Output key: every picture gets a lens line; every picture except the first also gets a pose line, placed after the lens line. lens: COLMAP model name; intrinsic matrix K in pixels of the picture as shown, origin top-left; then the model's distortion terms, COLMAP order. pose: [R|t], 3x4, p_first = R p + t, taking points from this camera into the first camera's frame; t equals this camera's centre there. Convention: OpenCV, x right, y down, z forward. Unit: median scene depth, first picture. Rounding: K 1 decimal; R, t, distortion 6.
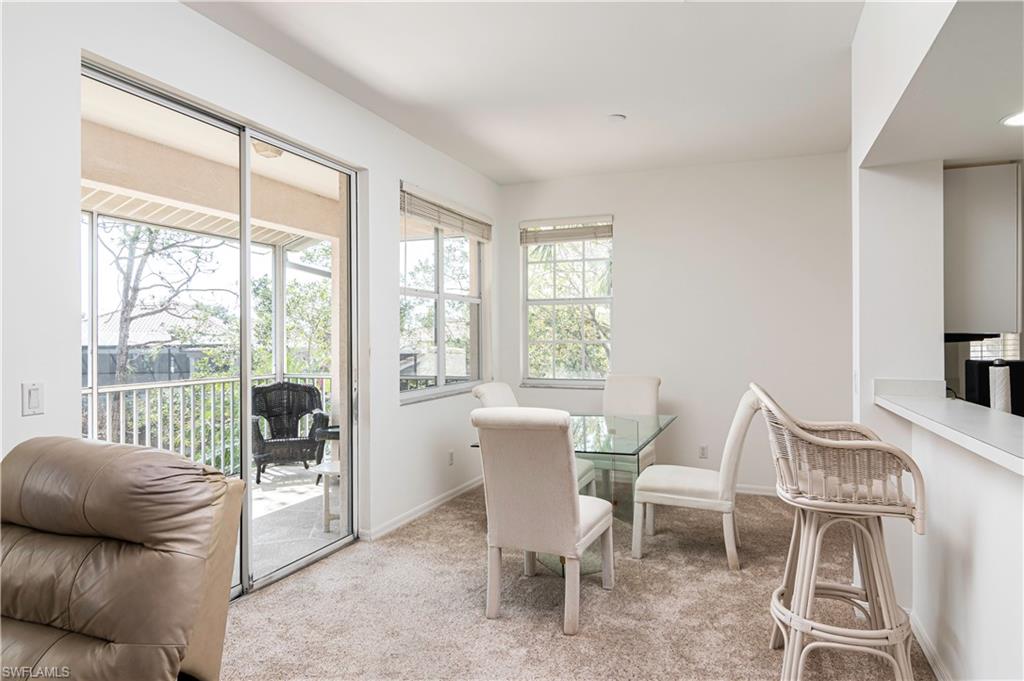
lens RADIAL K [[618.5, 0, 511.8], [0, 618.5, 343.6], [0, 0, 1]] dist [-0.000595, -0.000024]
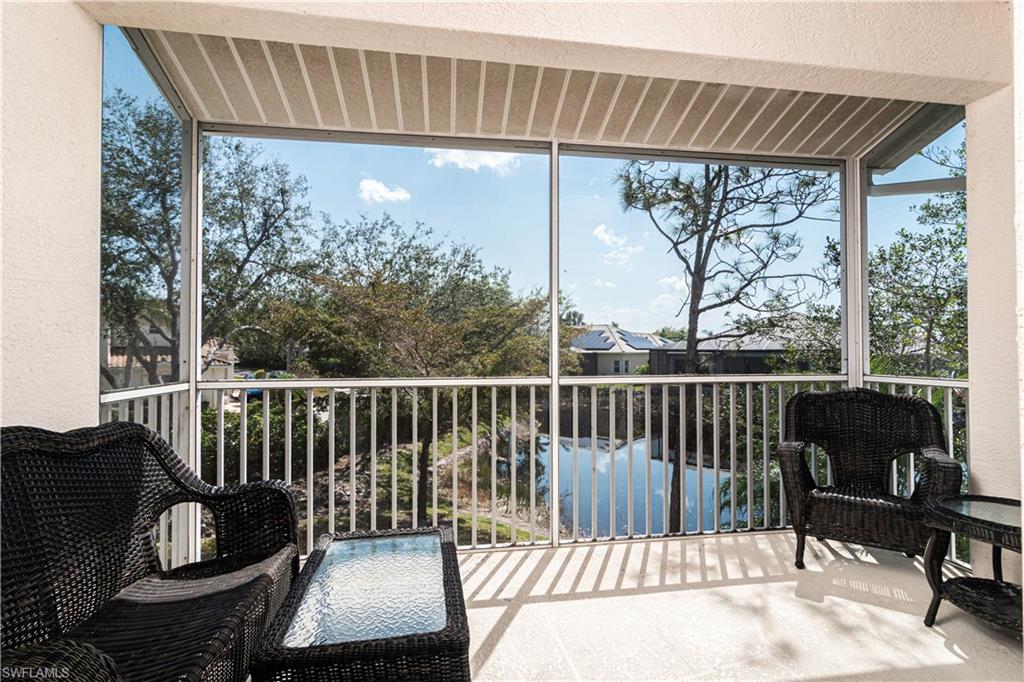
lens RADIAL K [[497.1, 0, 514.7], [0, 497.1, 349.4], [0, 0, 1]] dist [-0.001342, -0.000489]
pose [[0.520963, 0.007733, -0.853544, -0.105827], [-0.006281, 0.999967, 0.005226, 0.017565], [0.853556, 0.002638, 0.520994, 0.355530]]
